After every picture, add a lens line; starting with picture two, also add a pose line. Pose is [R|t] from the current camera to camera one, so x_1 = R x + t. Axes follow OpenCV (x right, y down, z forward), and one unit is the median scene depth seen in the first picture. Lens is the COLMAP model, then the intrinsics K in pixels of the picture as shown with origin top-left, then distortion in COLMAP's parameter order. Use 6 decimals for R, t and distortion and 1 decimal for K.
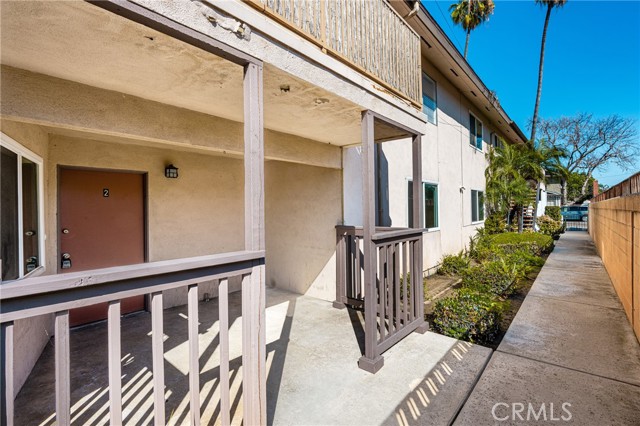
lens RADIAL K [[294.4, 0, 332.2], [0, 294.4, 210.4], [0, 0, 1]] dist [0.022337, 0.000031]
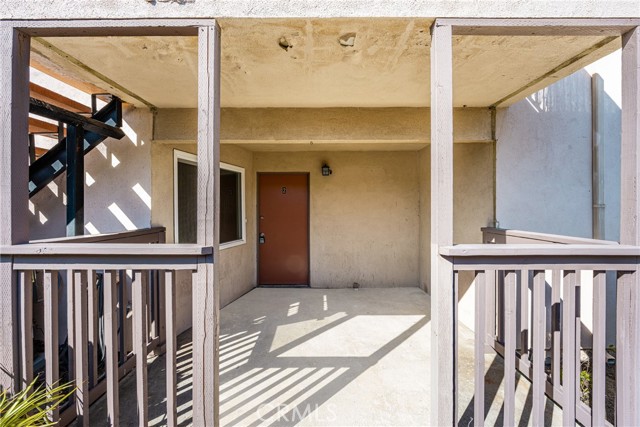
lens RADIAL K [[267.7, 0, 320.0], [0, 267.7, 213.5], [0, 0, 1]] dist [0.000812, -0.000040]
pose [[0.651062, 0.030164, -0.758425, 0.280223], [-0.012193, 0.999497, 0.029285, 0.007447], [0.758926, -0.009819, 0.651103, 0.381003]]
